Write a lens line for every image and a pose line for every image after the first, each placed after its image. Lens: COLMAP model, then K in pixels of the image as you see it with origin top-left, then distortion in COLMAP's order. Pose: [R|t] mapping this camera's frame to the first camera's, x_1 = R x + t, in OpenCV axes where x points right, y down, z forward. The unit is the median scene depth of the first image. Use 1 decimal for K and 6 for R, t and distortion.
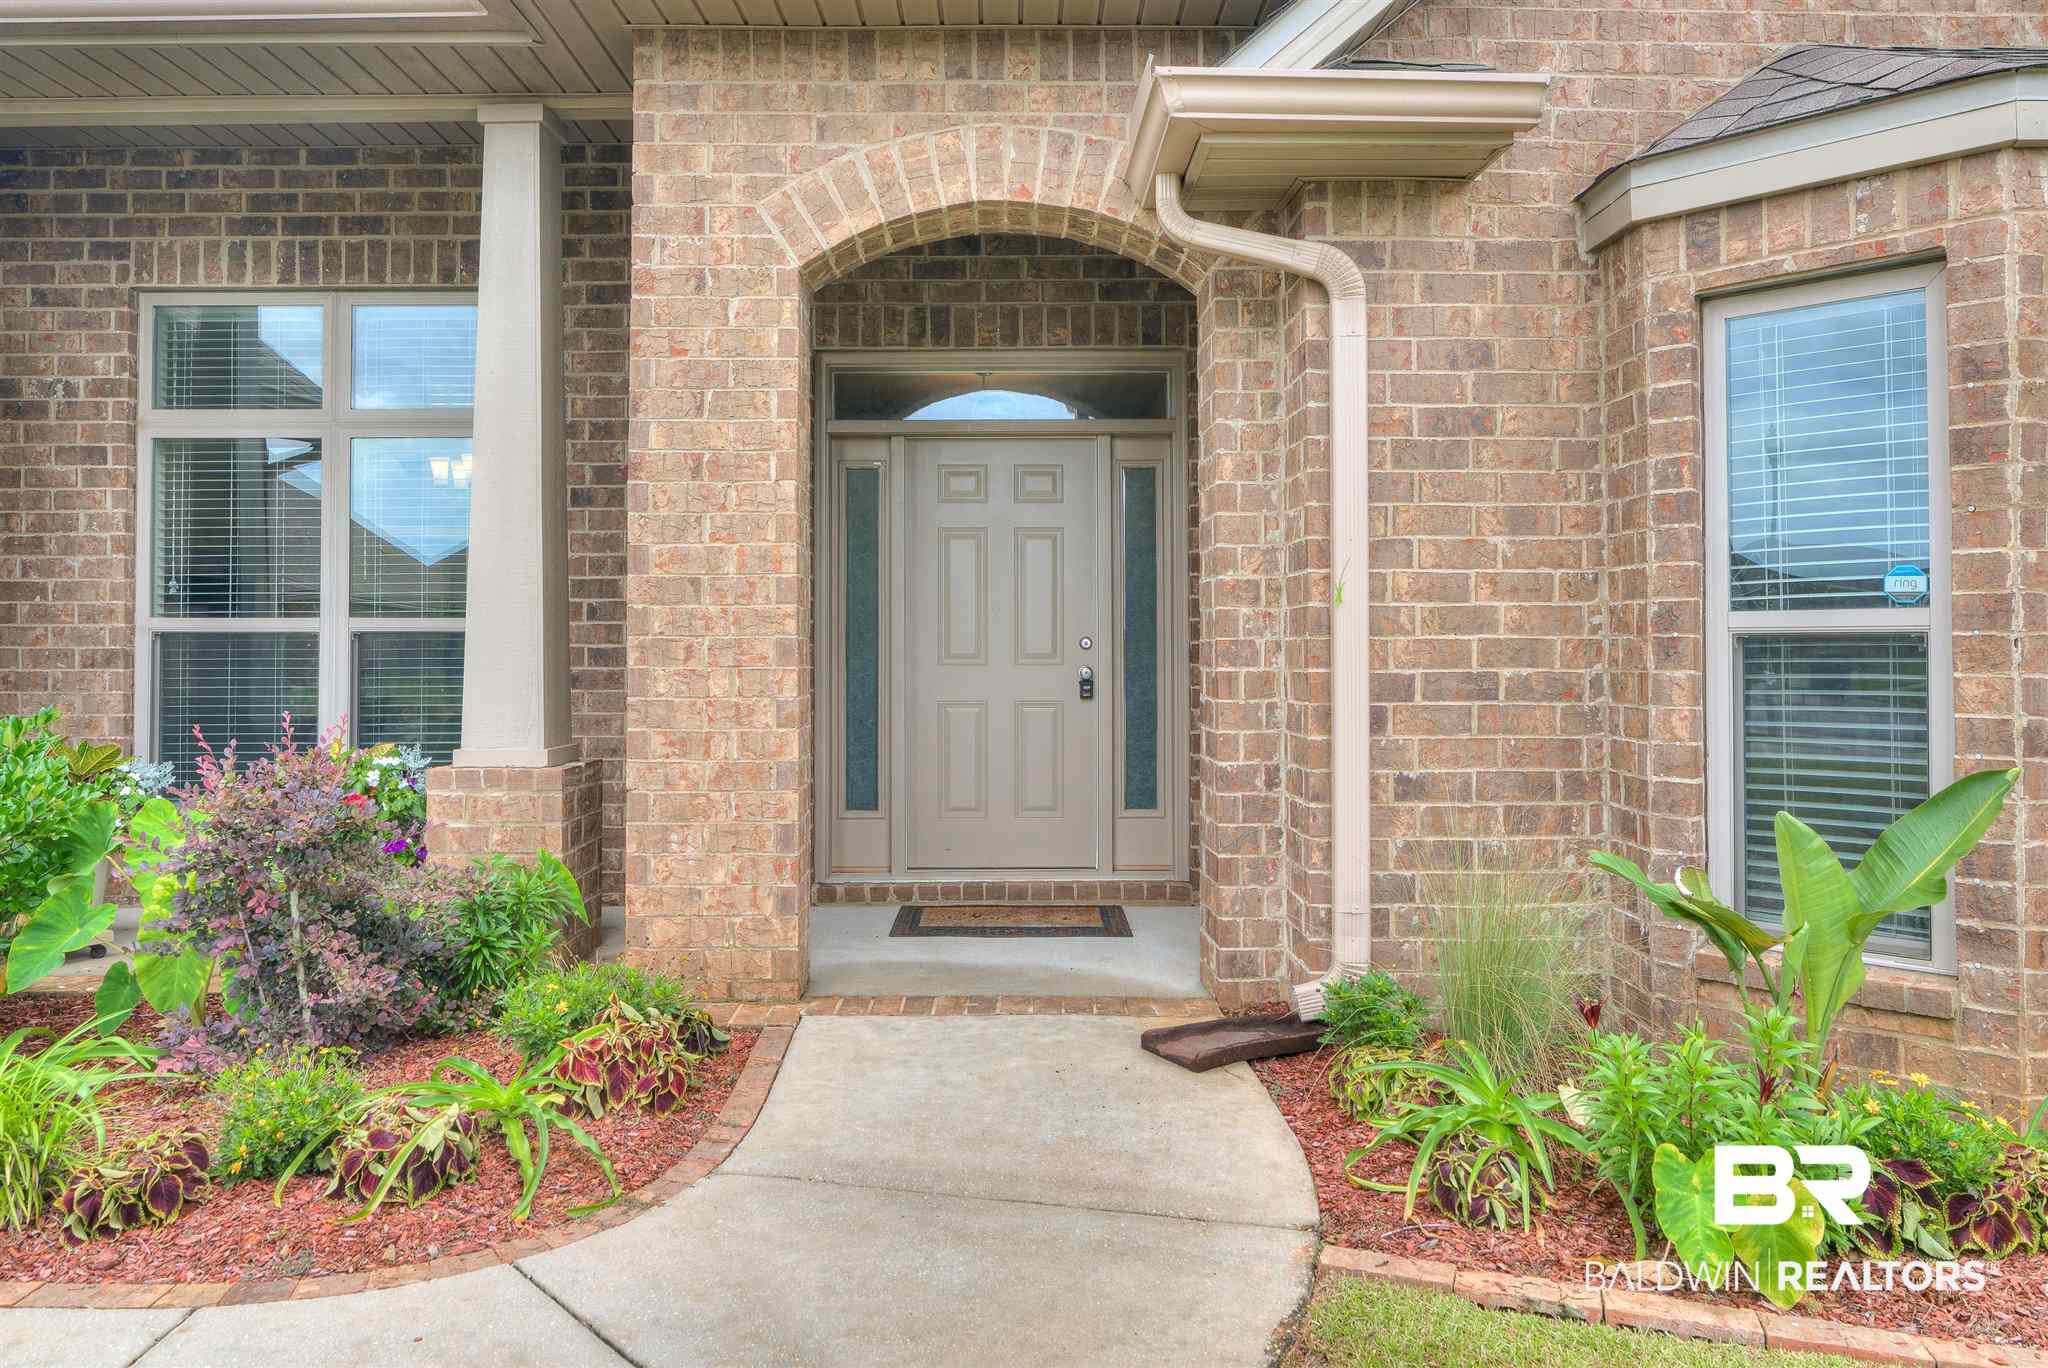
lens RADIAL K [[1378.6, 0, 1014.9], [0, 1378.6, 621.4], [0, 0, 1]] dist [-0.006479, 0.001683]
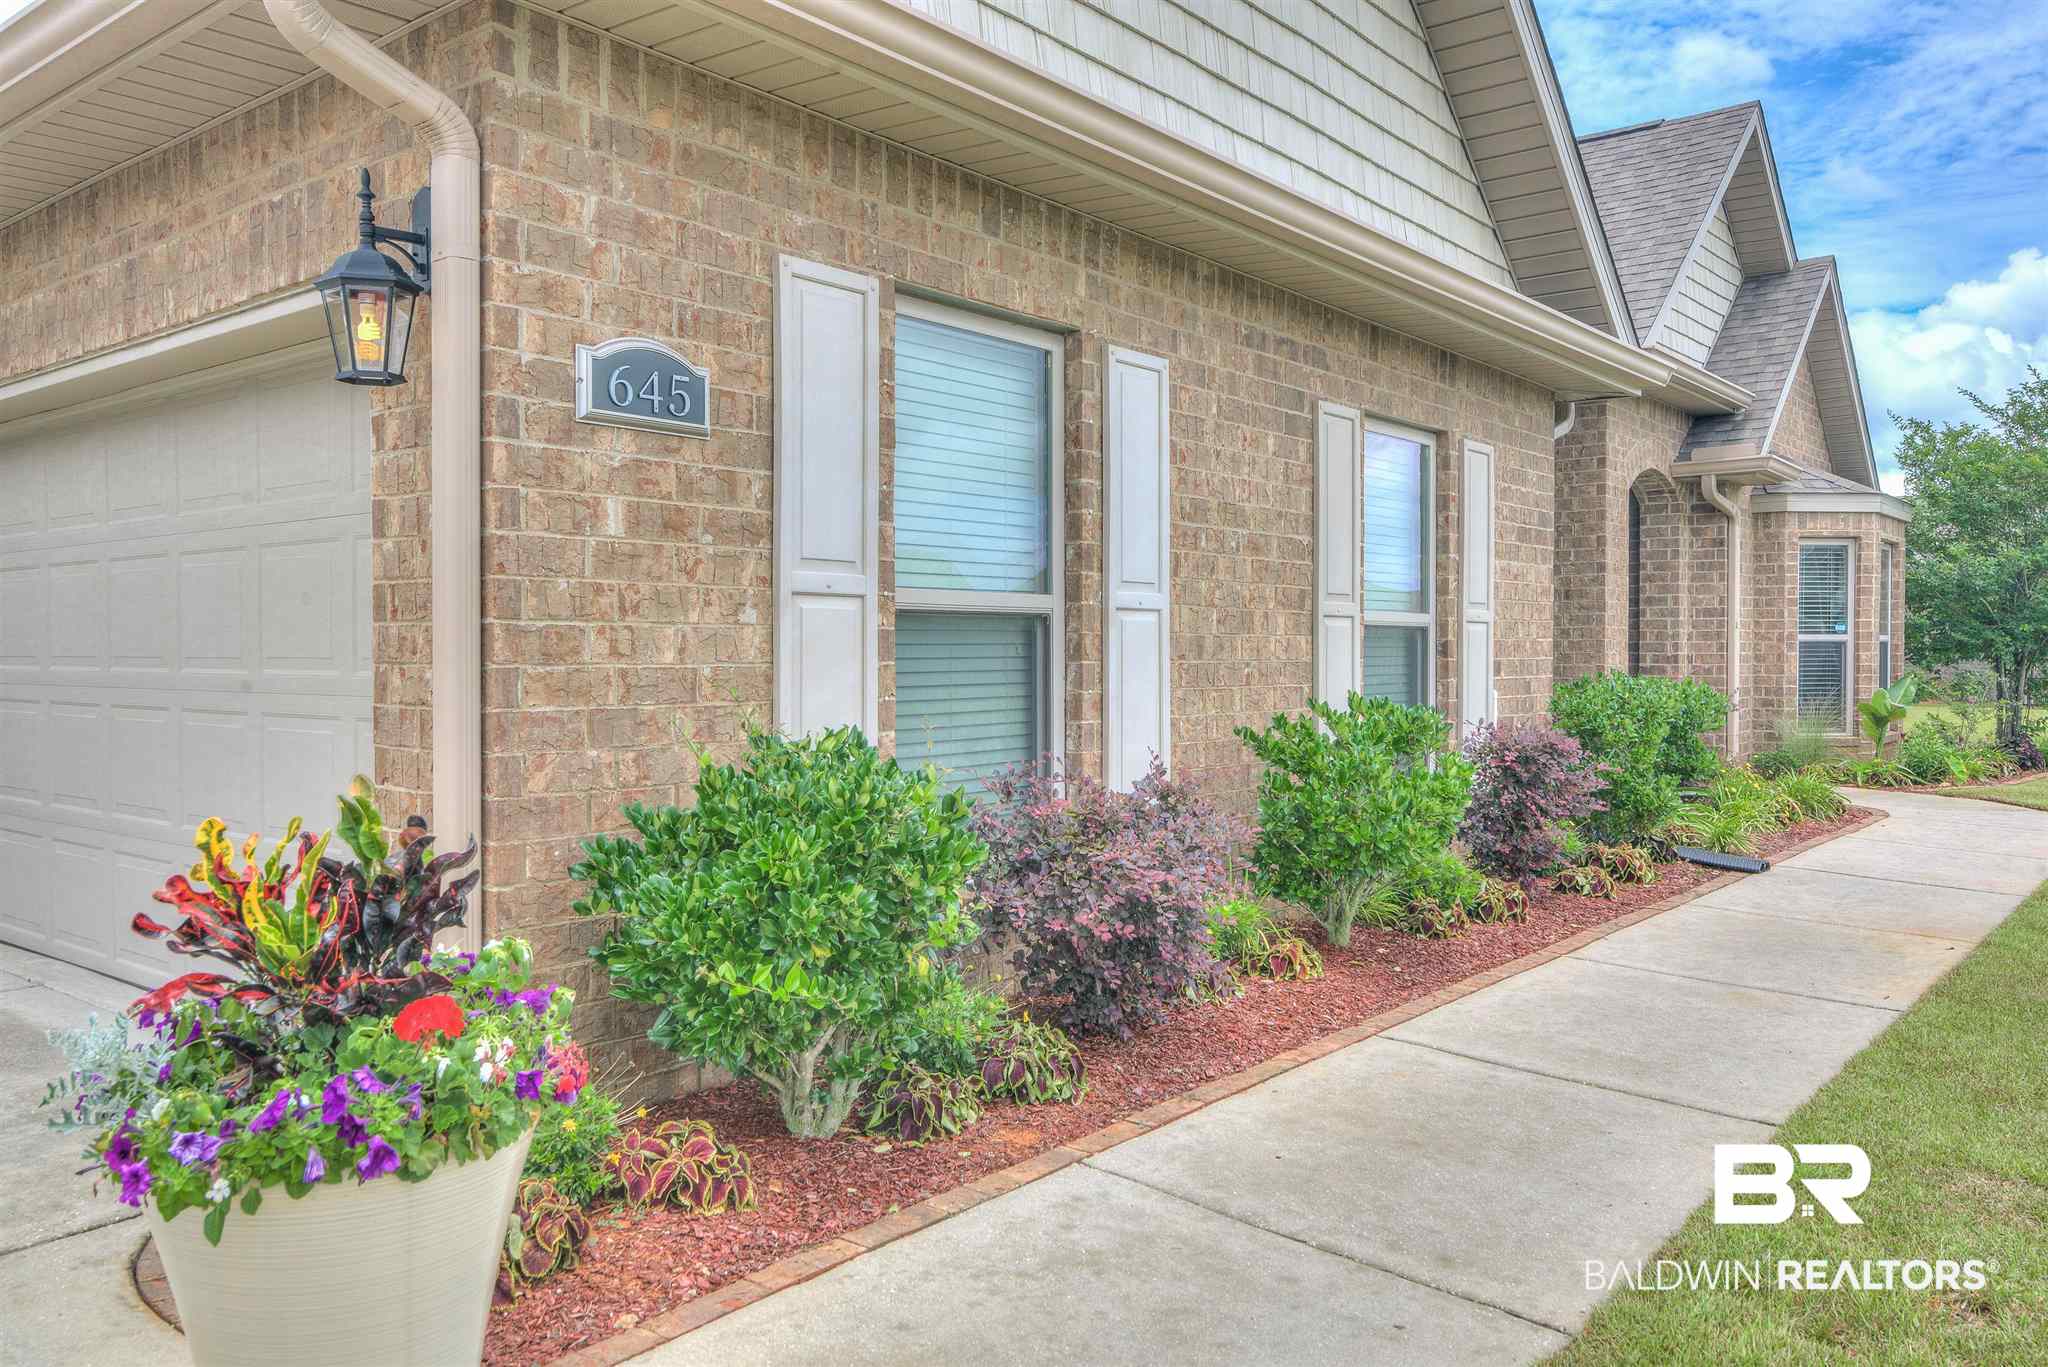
lens RADIAL K [[1518.3, 0, 1024.0], [0, 1518.3, 683.5], [0, 0, 1]] dist [0.005464, 0.001791]
pose [[0.636578, -0.014797, 0.771070, -2.912354], [-0.011277, 0.999530, 0.028491, 0.022296], [-0.771130, -0.026832, 0.636112, 0.101155]]
